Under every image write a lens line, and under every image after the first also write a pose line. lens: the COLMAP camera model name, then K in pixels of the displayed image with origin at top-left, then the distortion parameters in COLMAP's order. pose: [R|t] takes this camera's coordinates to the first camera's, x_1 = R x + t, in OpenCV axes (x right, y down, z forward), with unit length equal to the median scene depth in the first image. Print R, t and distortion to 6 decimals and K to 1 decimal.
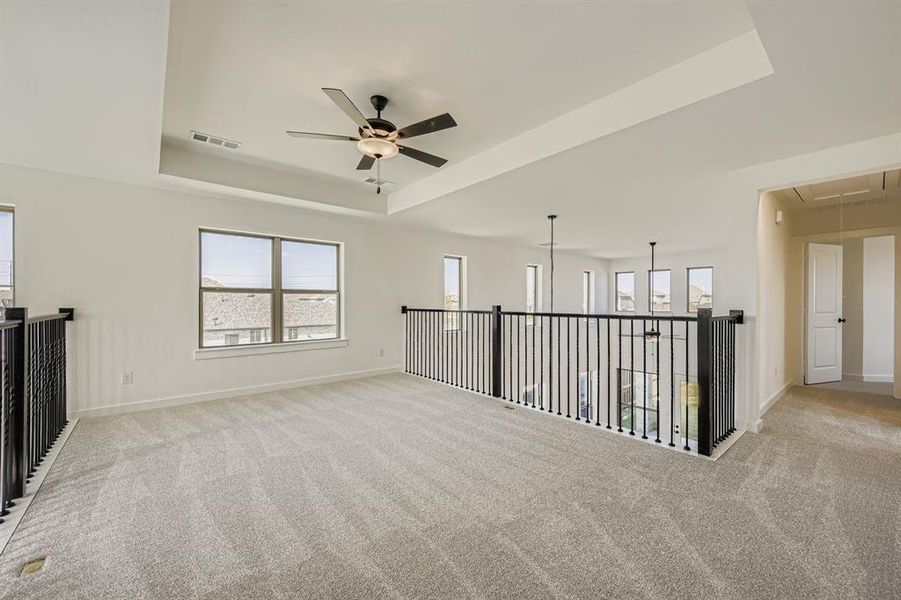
lens RADIAL K [[365.5, 0, 450.1], [0, 365.5, 313.1], [0, 0, 1]] dist [0.006547, -0.000208]
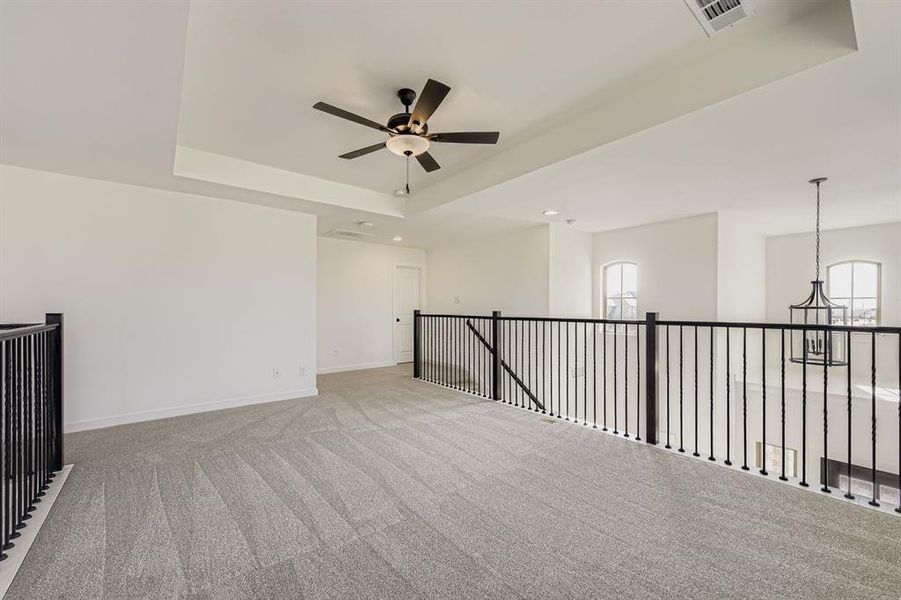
lens RADIAL K [[364.0, 0, 452.5], [0, 364.0, 309.3], [0, 0, 1]] dist [-0.011145, -0.000270]
pose [[0.999901, -0.002861, -0.013761, -0.099704], [0.002512, 0.999677, -0.025300, -0.004102], [0.013829, 0.025263, 0.999585, 0.120187]]
